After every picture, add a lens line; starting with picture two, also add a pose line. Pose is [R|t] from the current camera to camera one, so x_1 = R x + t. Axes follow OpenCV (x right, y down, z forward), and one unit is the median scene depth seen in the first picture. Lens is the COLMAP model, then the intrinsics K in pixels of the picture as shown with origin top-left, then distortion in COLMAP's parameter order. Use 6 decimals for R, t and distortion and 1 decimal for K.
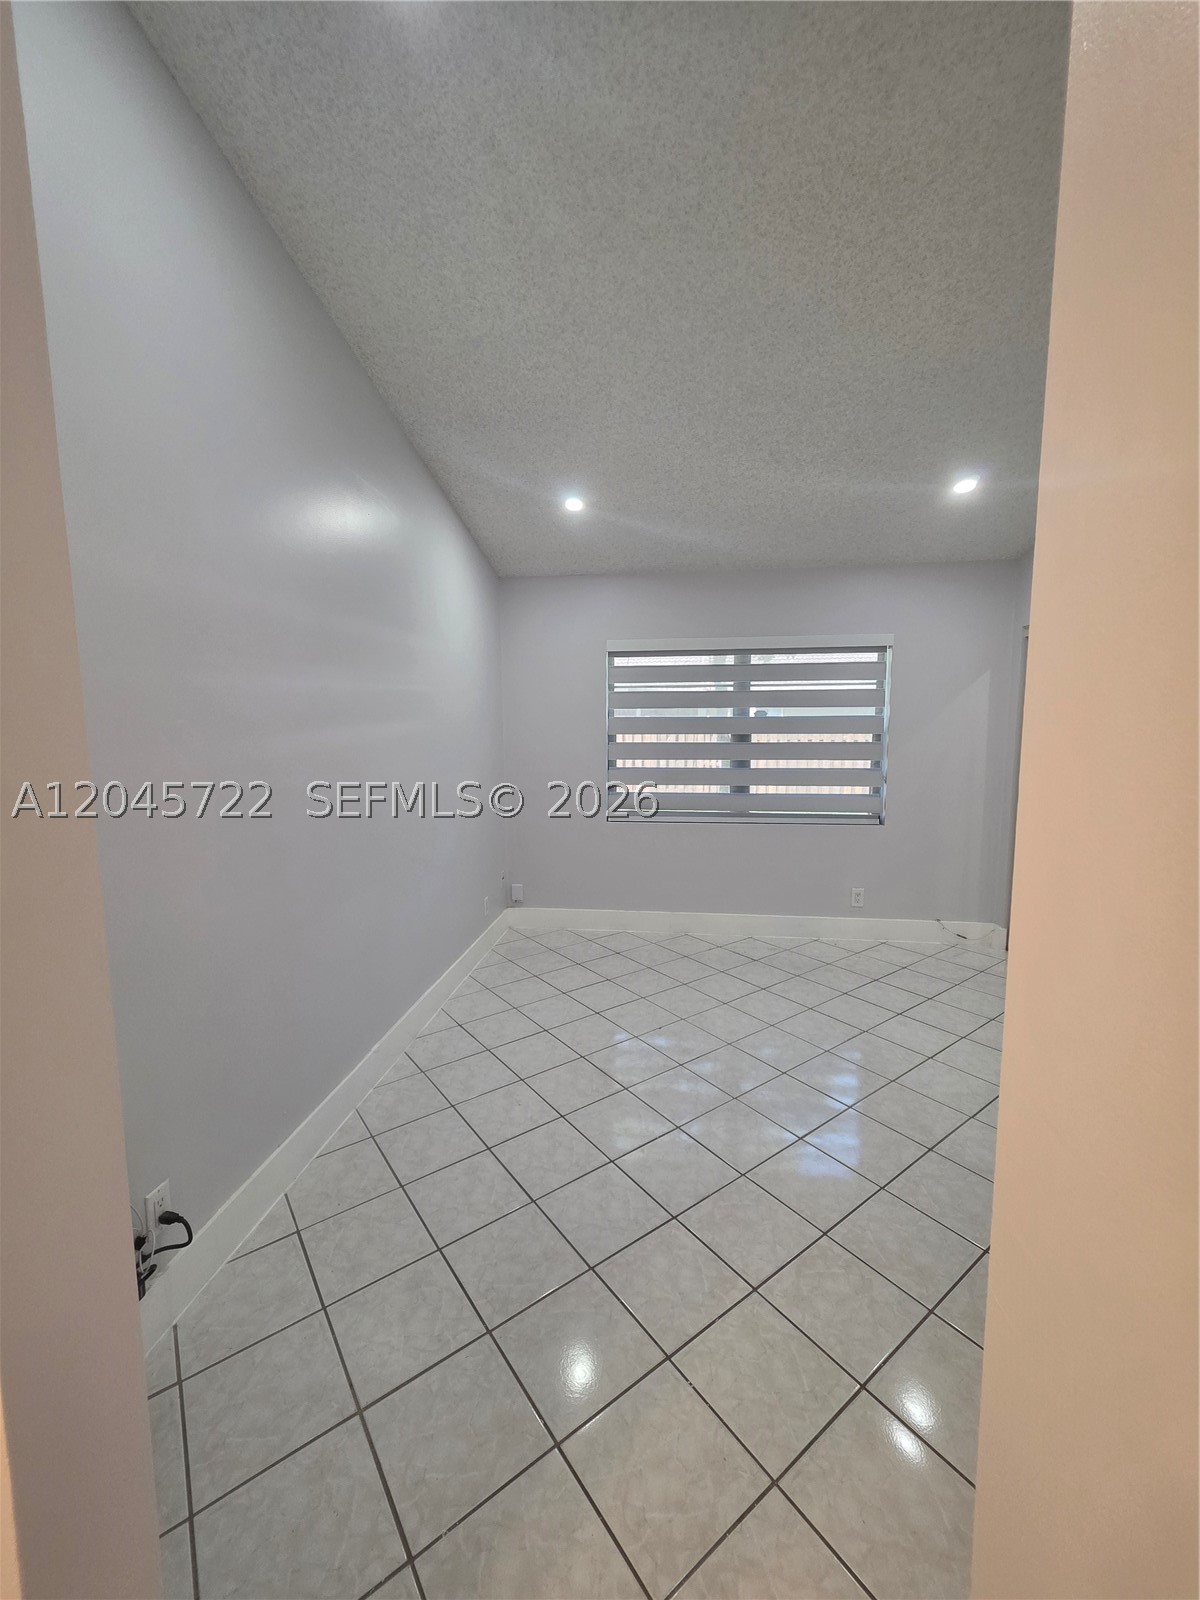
lens RADIAL K [[639.3, 0, 592.7], [0, 639.3, 800.0], [0, 0, 1]] dist [0.005633, -0.000498]
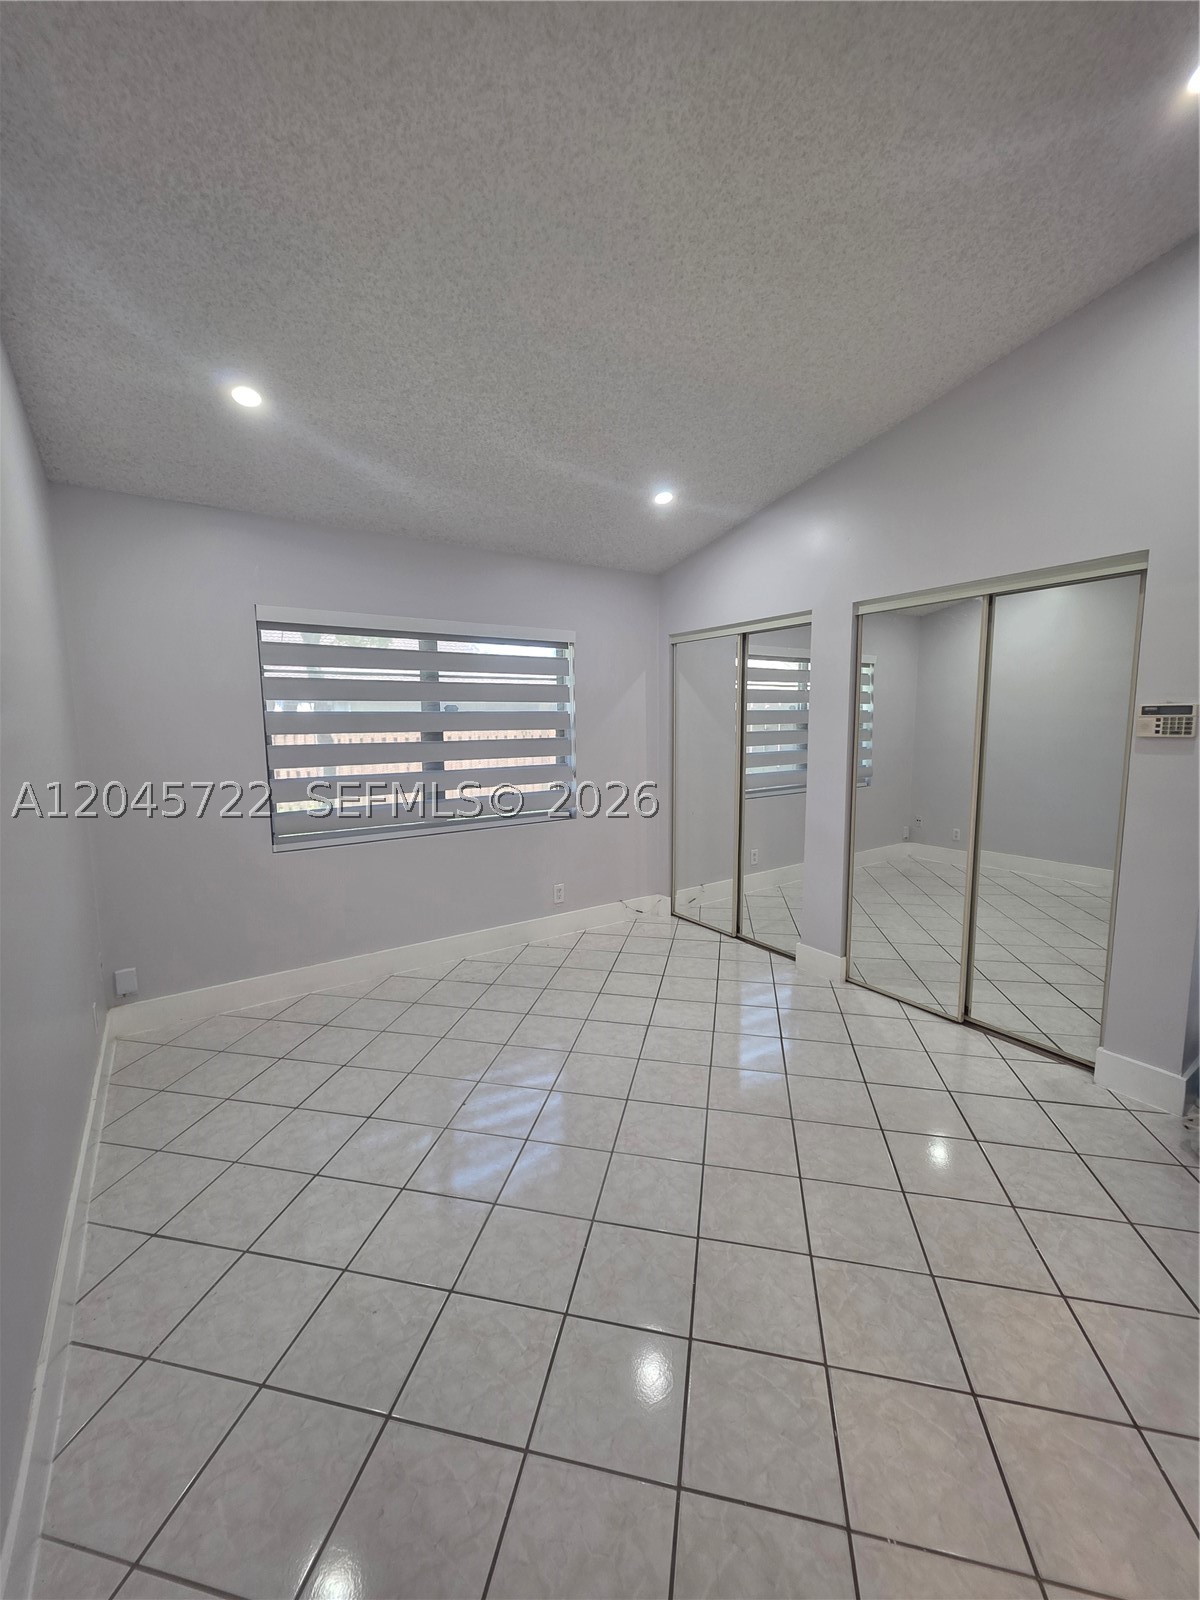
lens RADIAL K [[641.1, 0, 560.8], [0, 641.1, 801.1], [0, 0, 1]] dist [0.003542, -0.000414]
pose [[0.745579, -0.087874, 0.660598, -0.231895], [0.082600, 0.995810, 0.039238, -0.030323], [-0.661278, 0.025311, 0.749714, 0.245522]]
